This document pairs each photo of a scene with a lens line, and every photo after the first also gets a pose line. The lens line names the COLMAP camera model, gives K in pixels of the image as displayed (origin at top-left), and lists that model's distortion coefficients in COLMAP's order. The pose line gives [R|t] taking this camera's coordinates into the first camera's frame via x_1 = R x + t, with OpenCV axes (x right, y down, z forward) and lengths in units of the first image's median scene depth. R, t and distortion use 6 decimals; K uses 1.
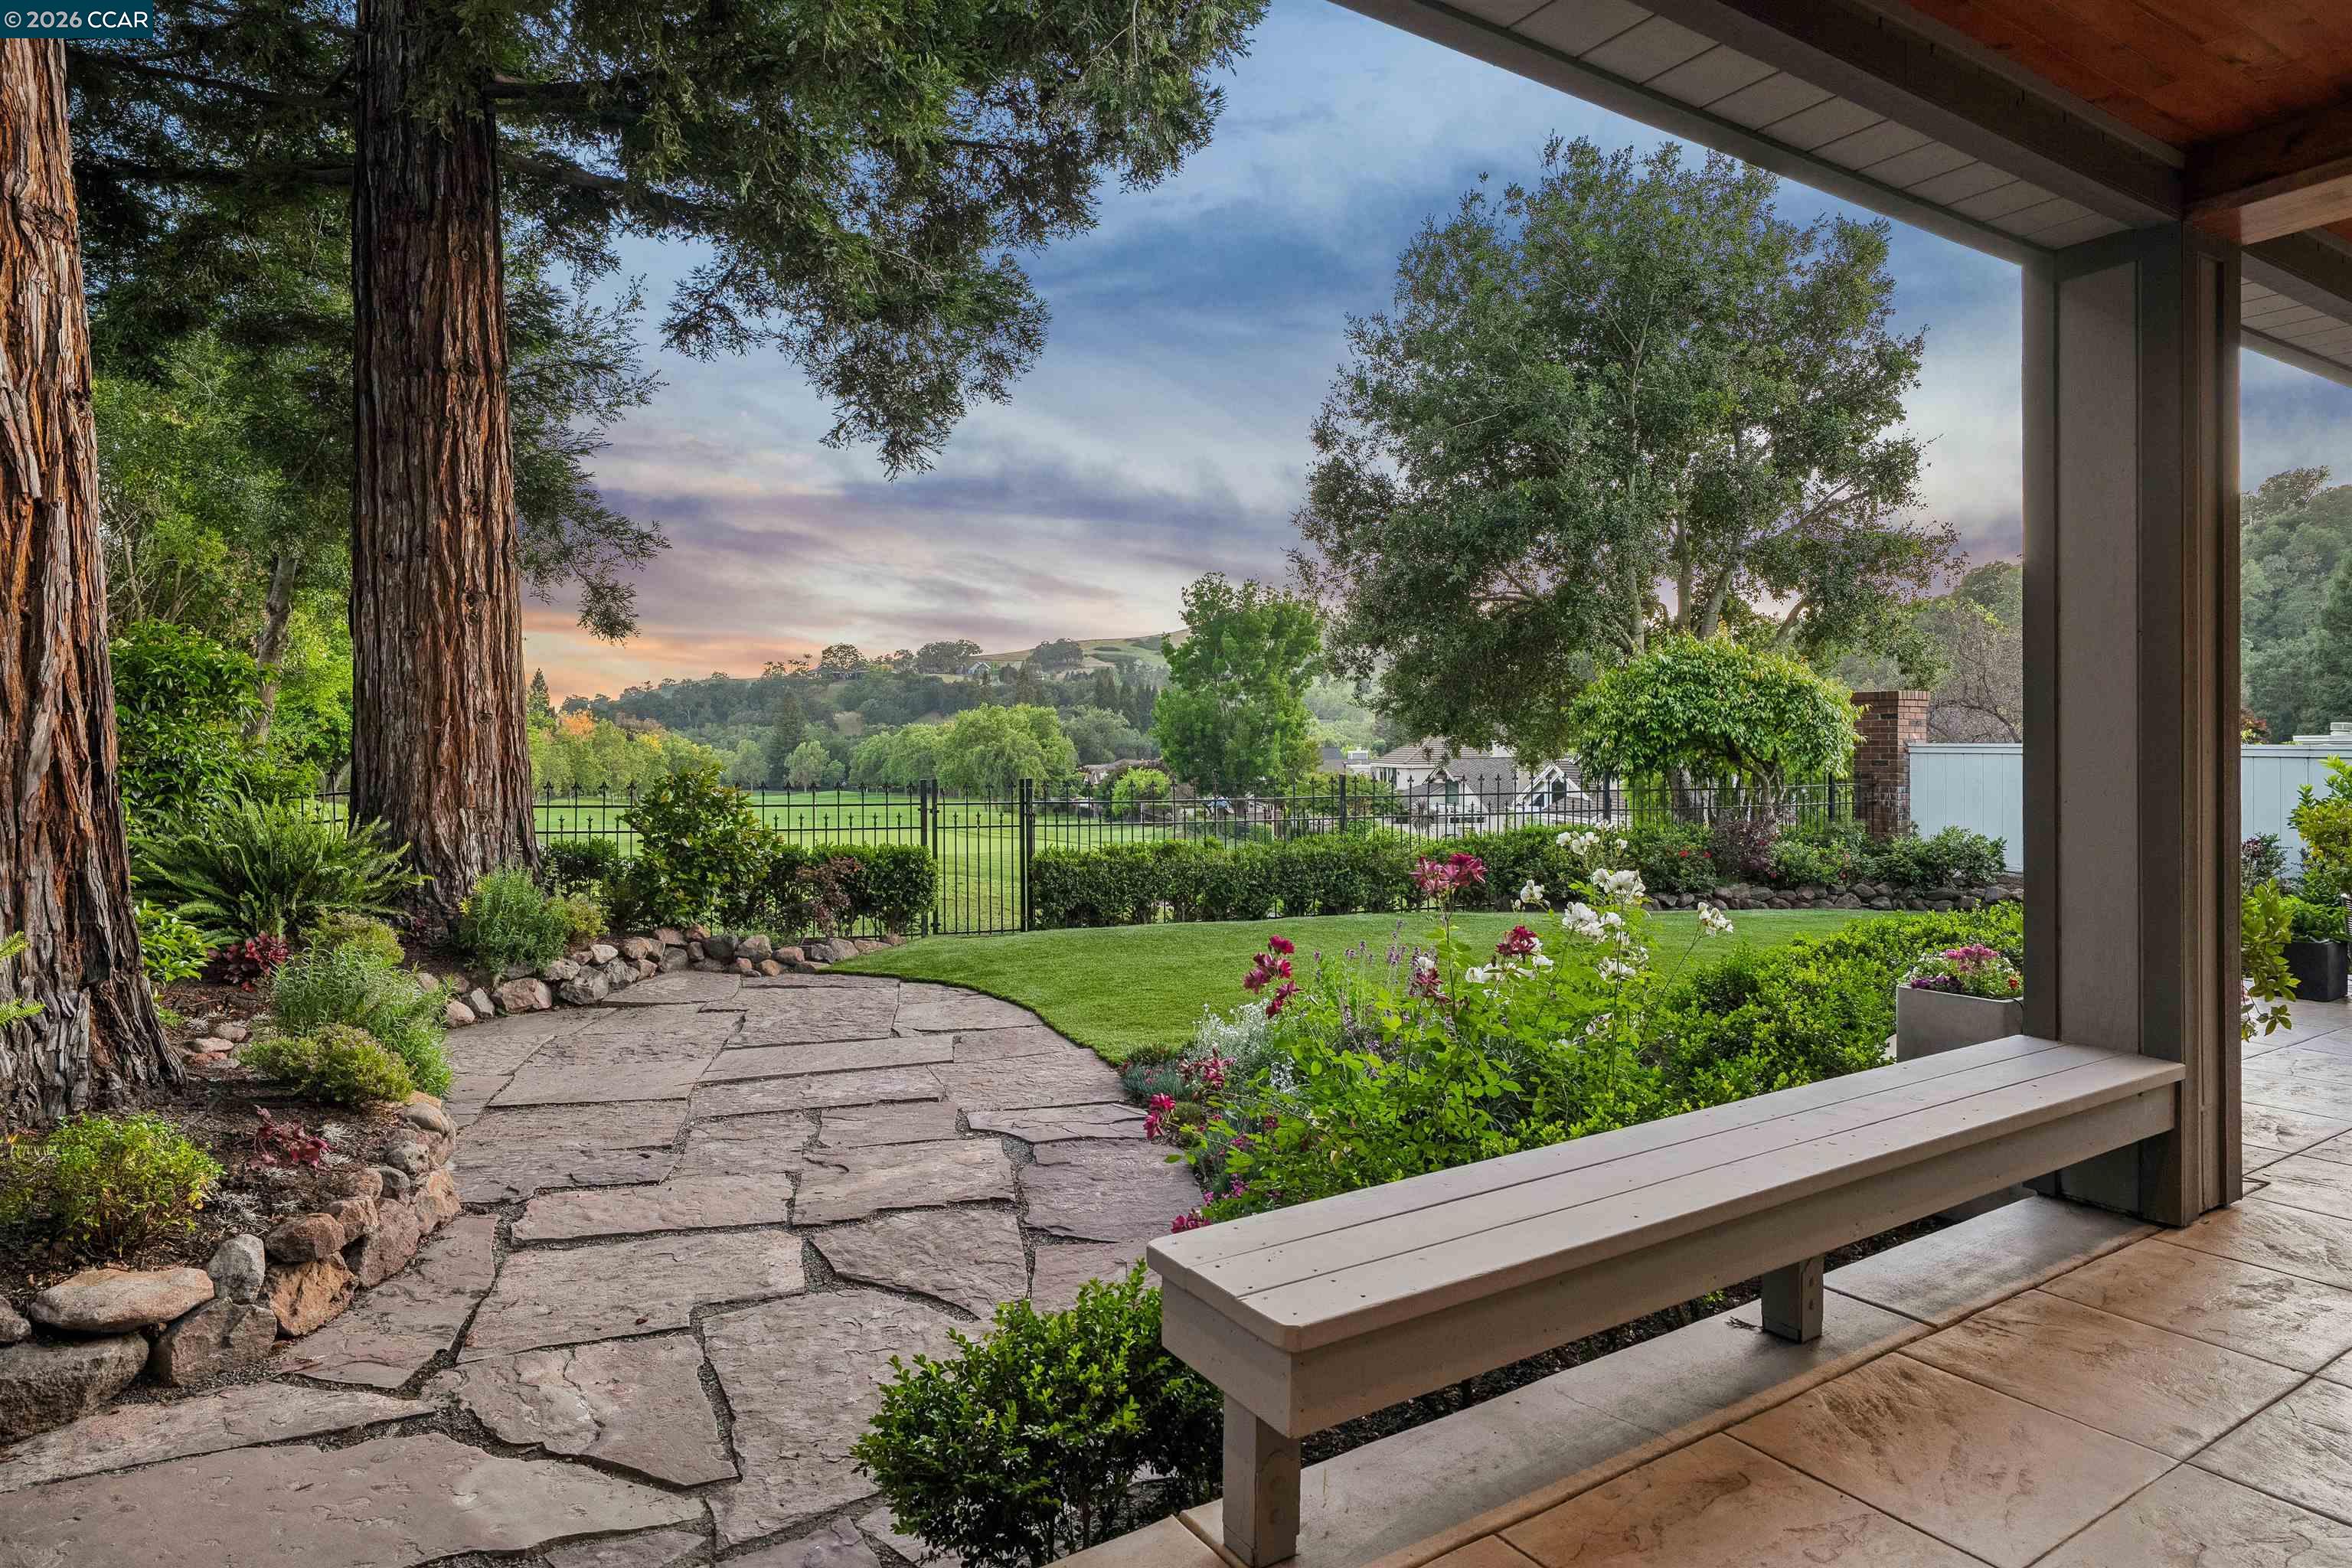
lens RADIAL K [[1313.6, 0, 1173.3], [0, 1313.6, 746.5], [0, 0, 1]] dist [-0.002657, -0.000621]
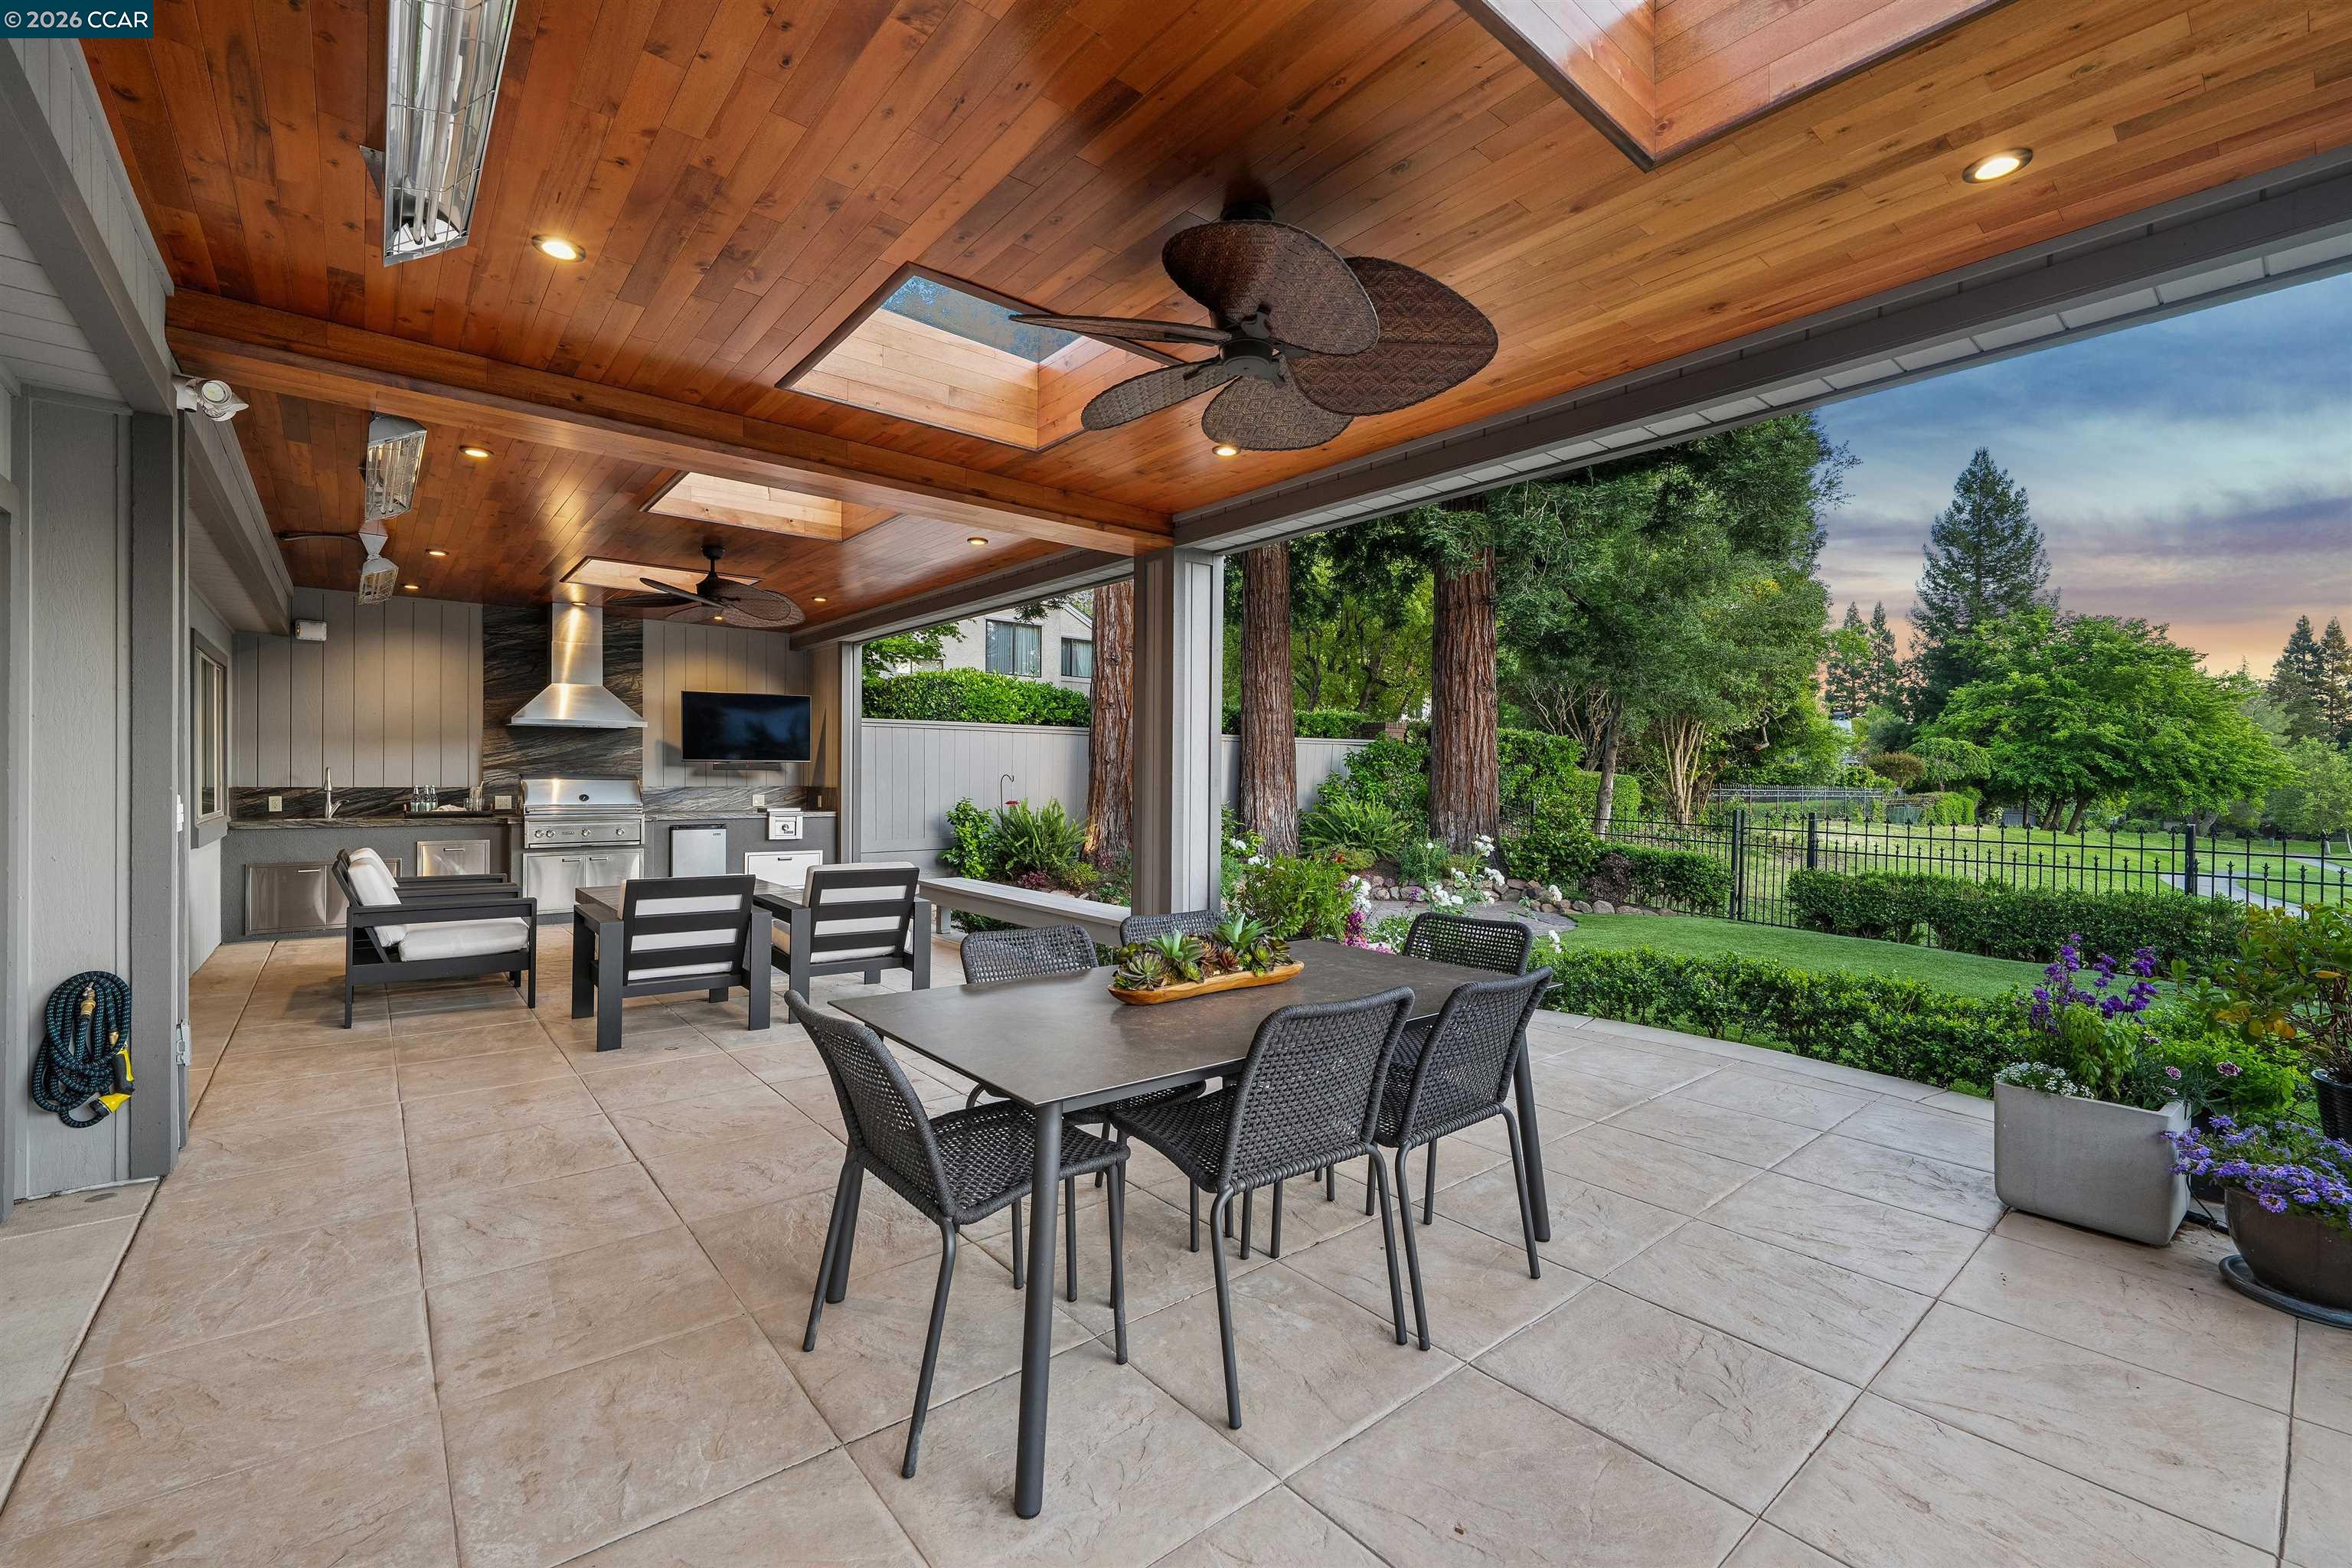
lens RADIAL K [[995.5, 0, 1176.0], [0, 995.5, 784.0], [0, 0, 1]] dist [-0.000120, -0.000168]
pose [[0.128233, 0.011848, -0.991673, 1.023069], [-0.011383, 0.999880, 0.010474, -0.009308], [0.991679, 0.009945, 0.128352, 0.343482]]
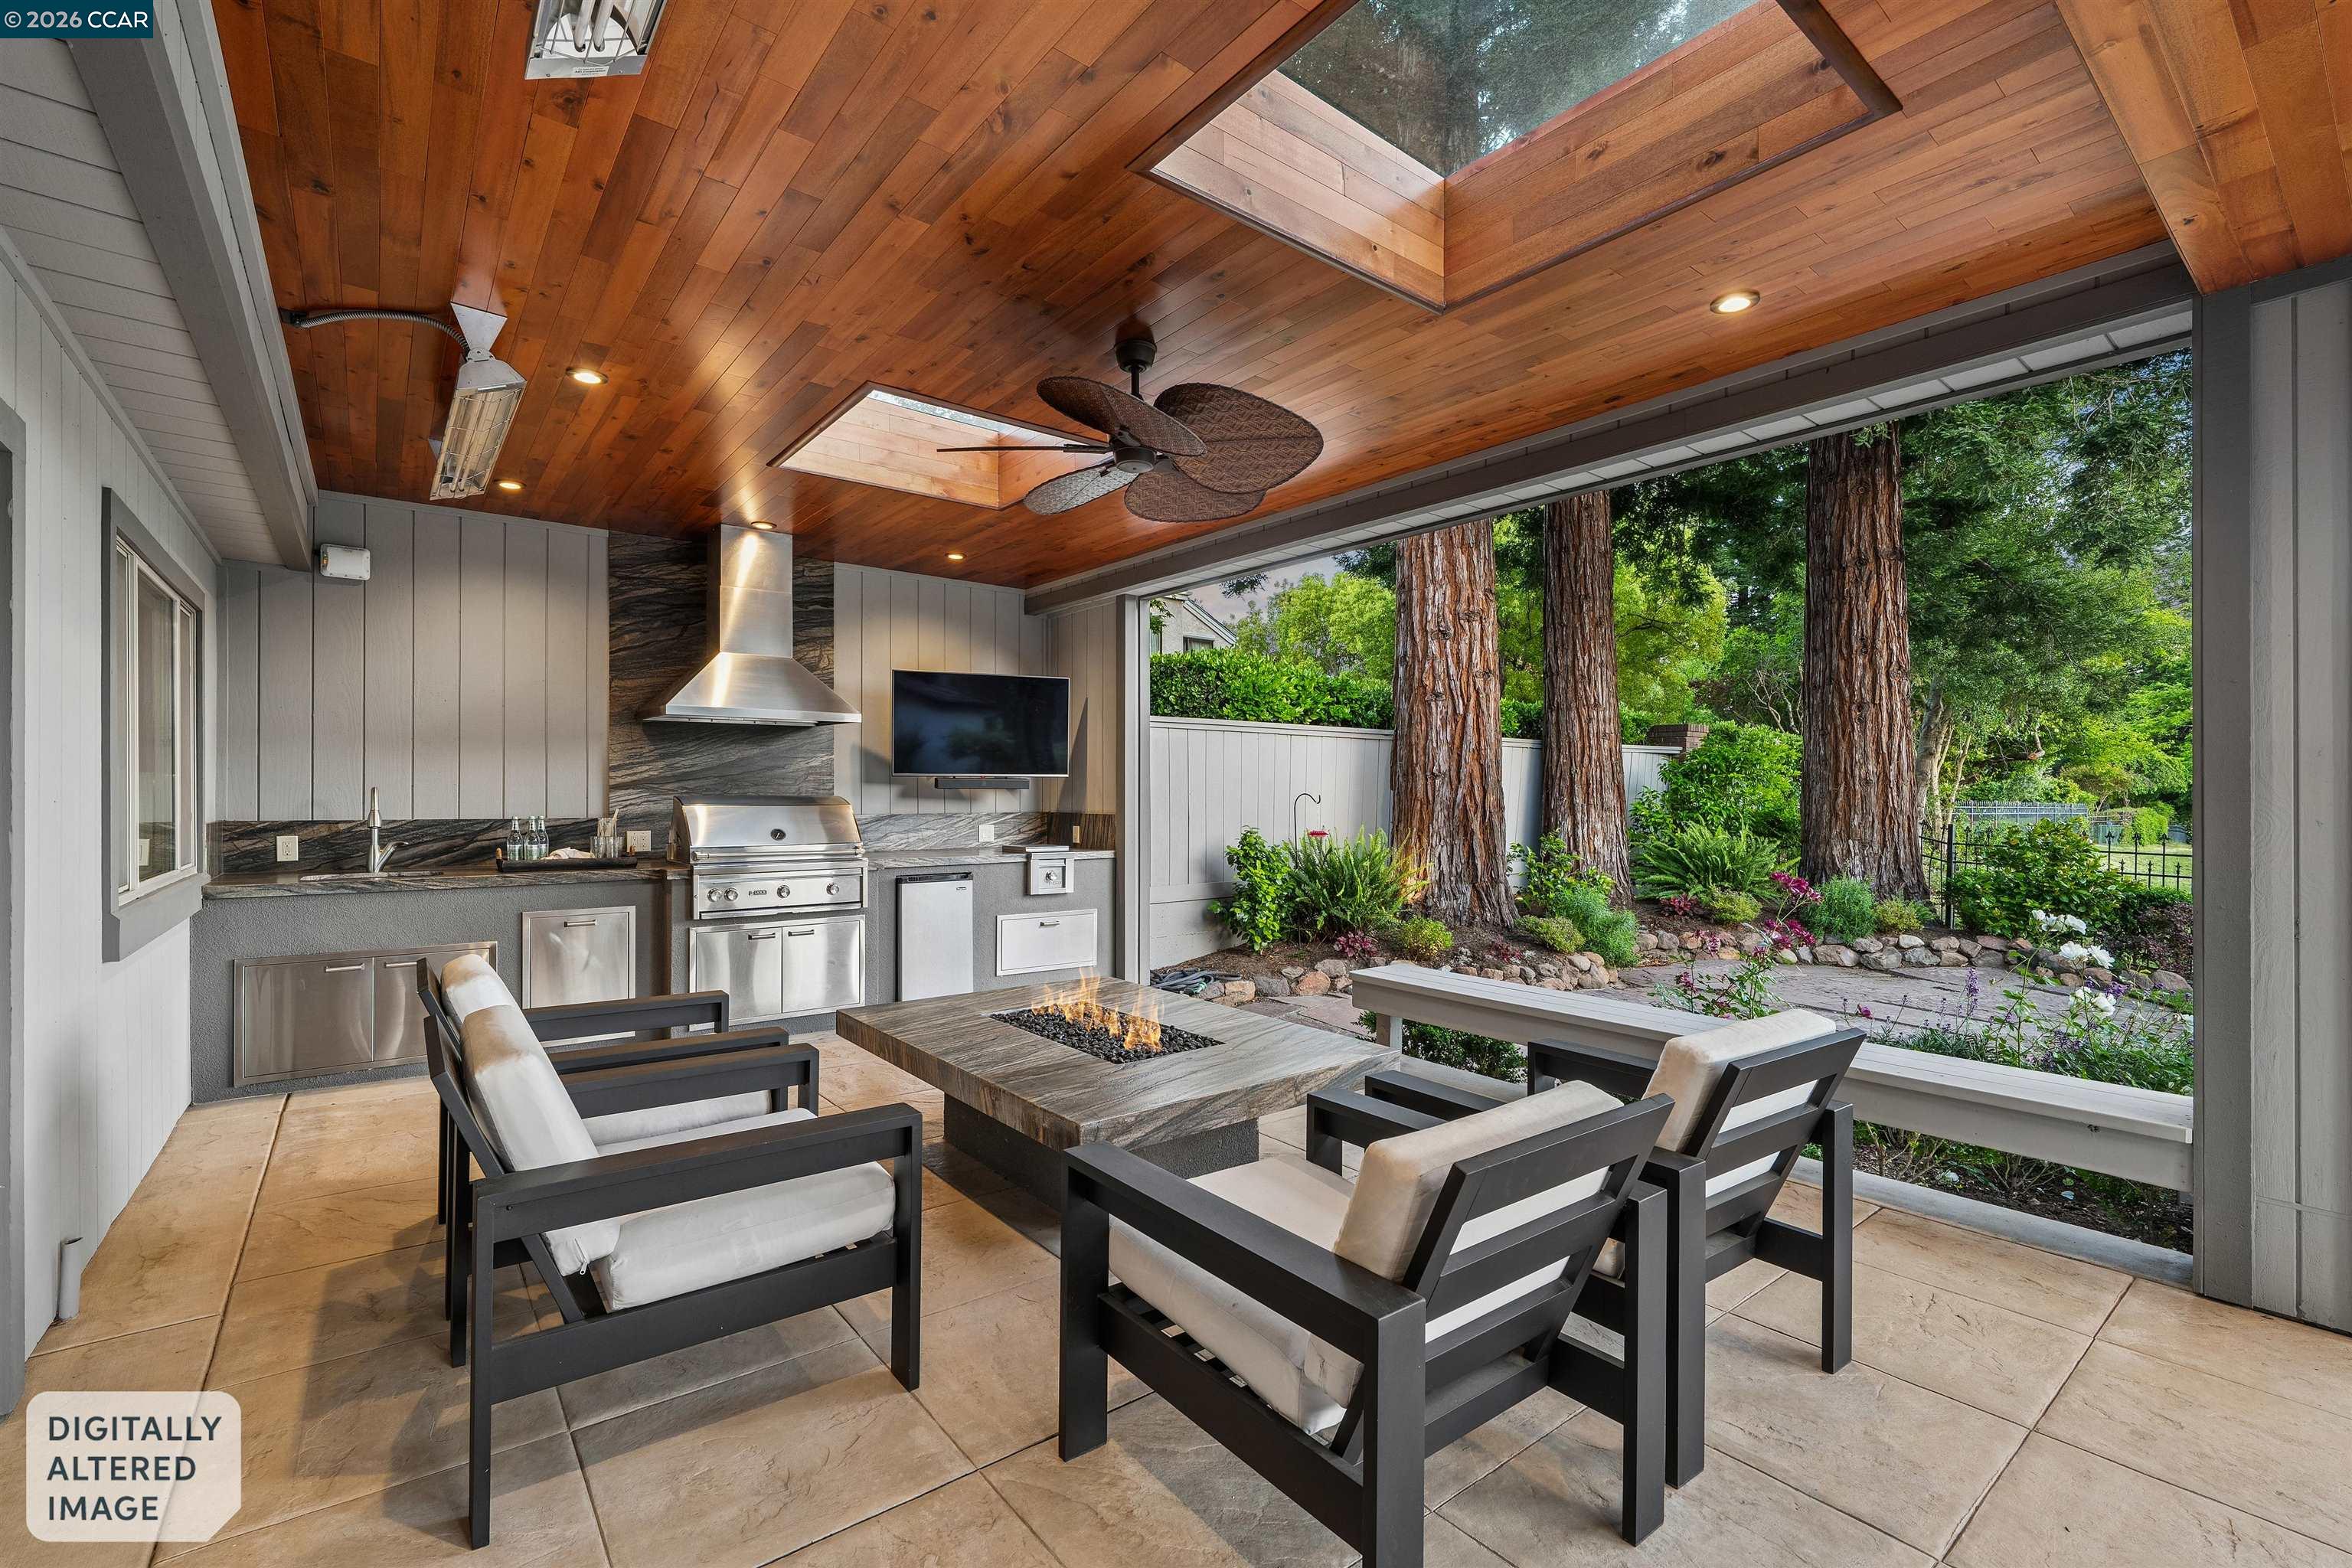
lens RADIAL K [[1015.9, 0, 1176.2], [0, 1015.9, 795.8], [0, 0, 1]] dist [-0.001079, -0.000097]
pose [[0.107193, 0.005244, -0.994224, 0.597620], [-0.006353, 0.999969, 0.004589, -0.006760], [0.994218, 0.005825, 0.107223, 0.052533]]
